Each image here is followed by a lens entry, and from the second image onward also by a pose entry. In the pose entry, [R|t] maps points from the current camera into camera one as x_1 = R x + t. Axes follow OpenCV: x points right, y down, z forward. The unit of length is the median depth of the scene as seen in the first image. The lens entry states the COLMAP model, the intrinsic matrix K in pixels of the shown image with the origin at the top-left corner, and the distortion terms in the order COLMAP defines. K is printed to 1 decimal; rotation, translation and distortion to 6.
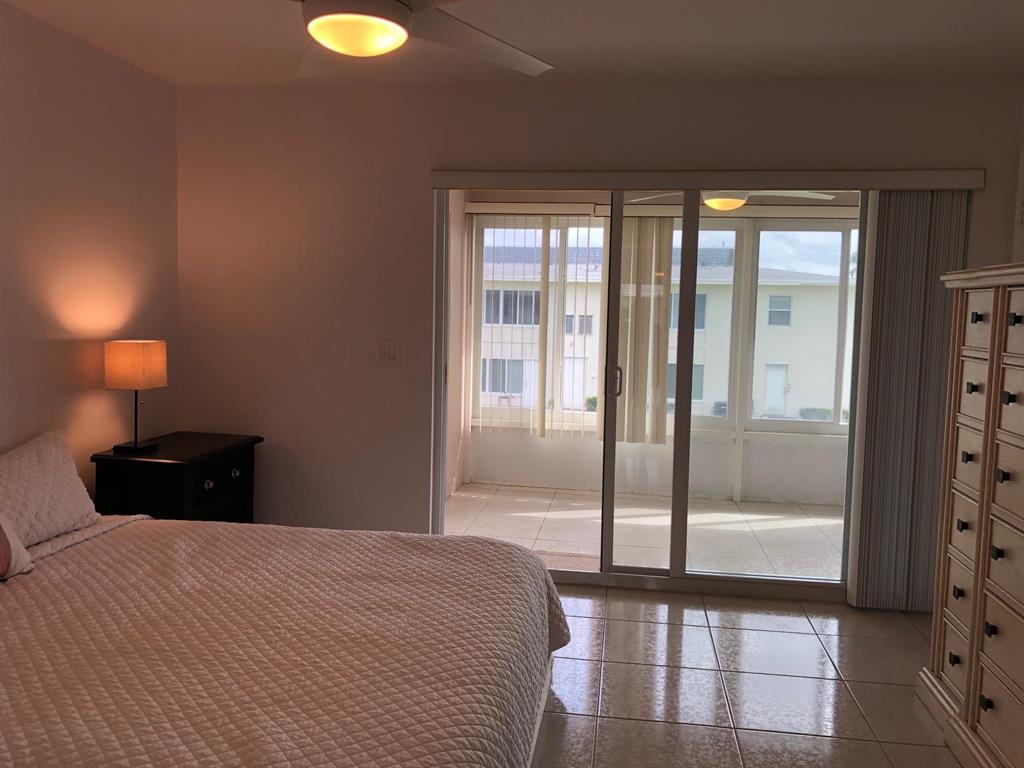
lens RADIAL K [[845.1, 0, 516.3], [0, 845.1, 367.8], [0, 0, 1]] dist [0.016262, -0.003838]
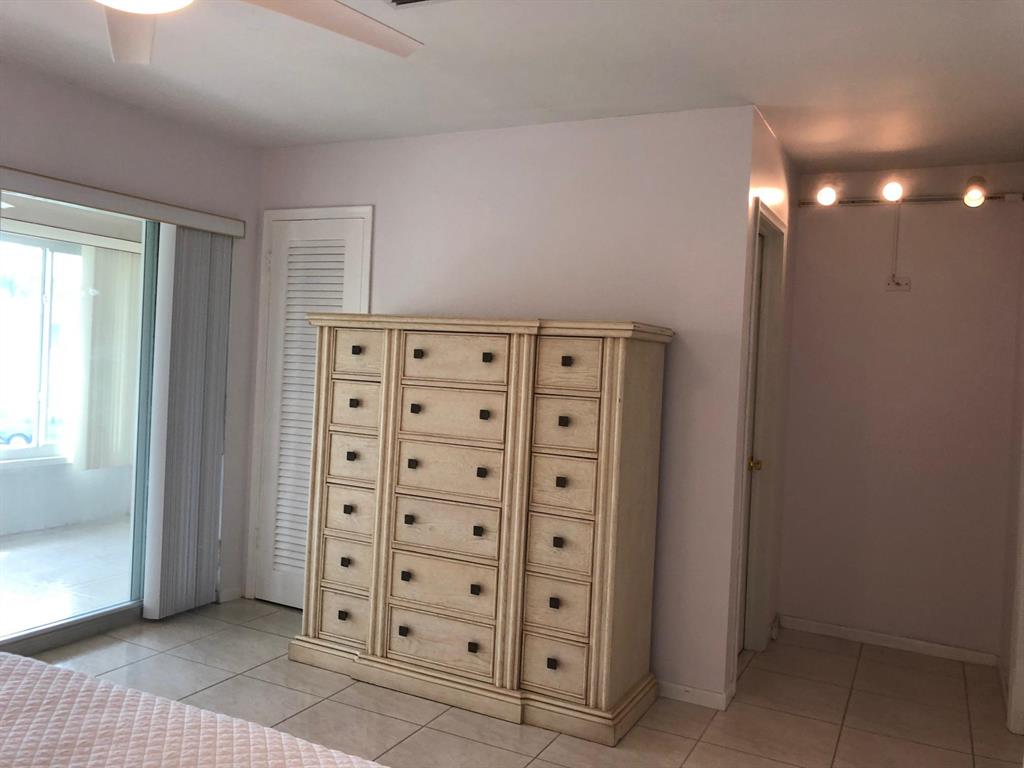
lens RADIAL K [[845.1, 0, 516.3], [0, 845.1, 367.8], [0, 0, 1]] dist [0.016262, -0.003838]
pose [[0.320899, -0.016689, 0.946966, -0.642456], [0.024940, 0.999647, 0.009166, -0.038372], [-0.946785, 0.020676, 0.321202, 0.351043]]
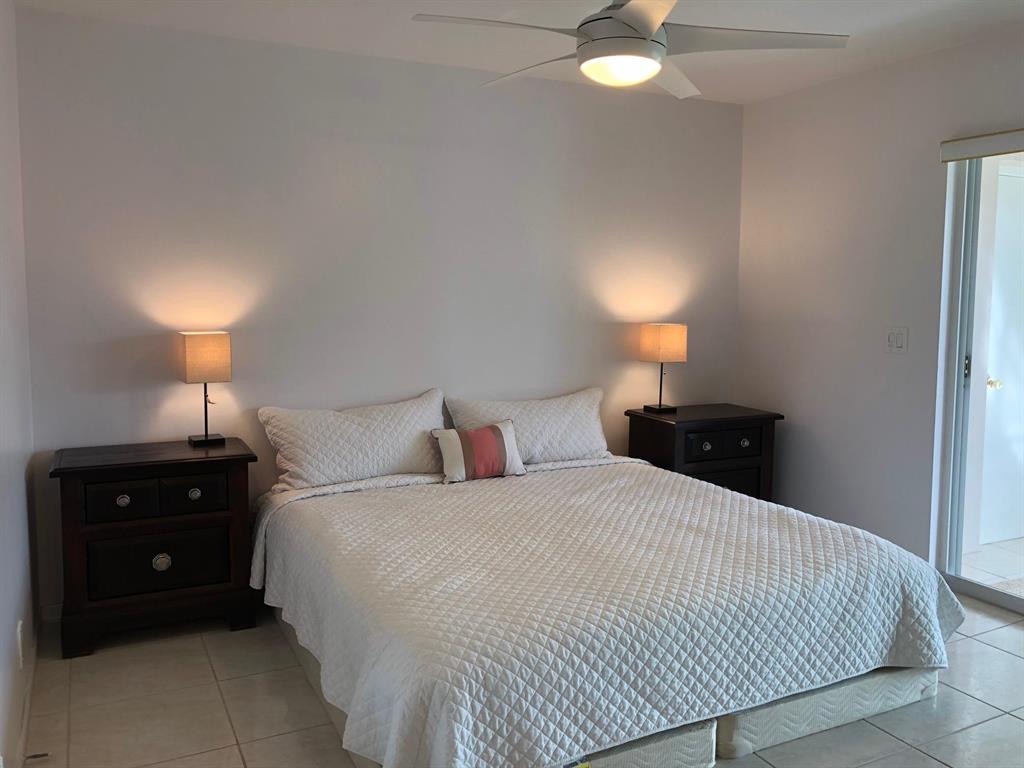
lens RADIAL K [[845.1, 0, 516.3], [0, 845.1, 367.8], [0, 0, 1]] dist [0.016262, -0.003838]
pose [[0.574544, 0.055407, -0.816596, 0.592835], [-0.059184, 0.997907, 0.026069, 0.018877], [0.816331, 0.033352, 0.576620, 0.154243]]
